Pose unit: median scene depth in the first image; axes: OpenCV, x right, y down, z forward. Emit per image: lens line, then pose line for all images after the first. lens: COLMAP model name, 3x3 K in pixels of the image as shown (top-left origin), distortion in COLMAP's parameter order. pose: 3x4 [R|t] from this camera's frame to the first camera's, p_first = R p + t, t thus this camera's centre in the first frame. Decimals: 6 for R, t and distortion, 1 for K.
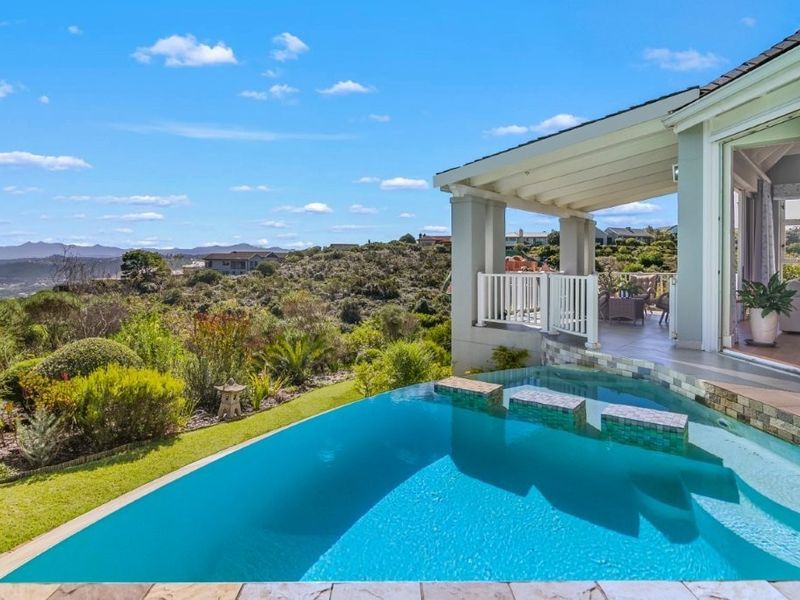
lens RADIAL K [[457.4, 0, 384.7], [0, 457.4, 269.8], [0, 0, 1]] dist [0.003139, 0.000173]
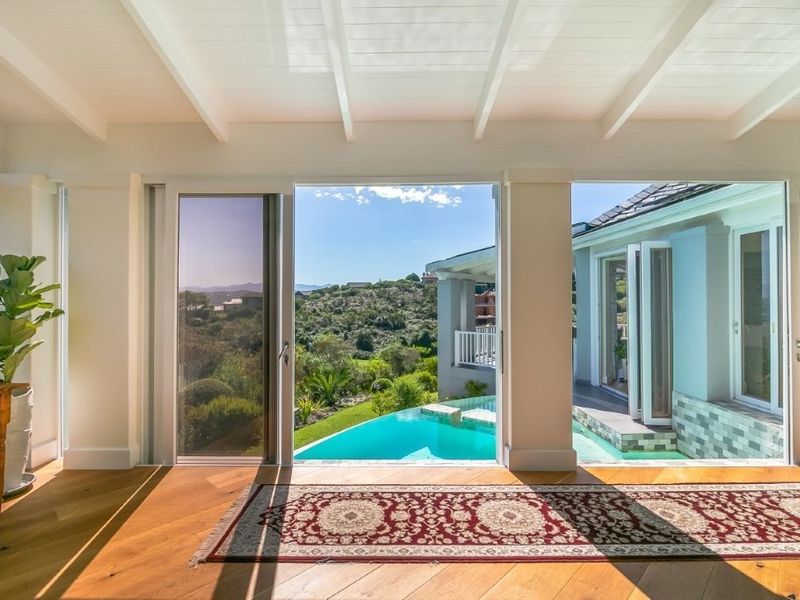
lens RADIAL K [[457.4, 0, 403.9], [0, 457.4, 292.5], [0, 0, 1]] dist [0.003139, 0.000173]
pose [[0.999768, 0.002830, 0.021352, 0.004510], [-0.003272, 0.999781, 0.020662, -0.107943], [-0.021289, -0.020727, 0.999558, -0.345018]]
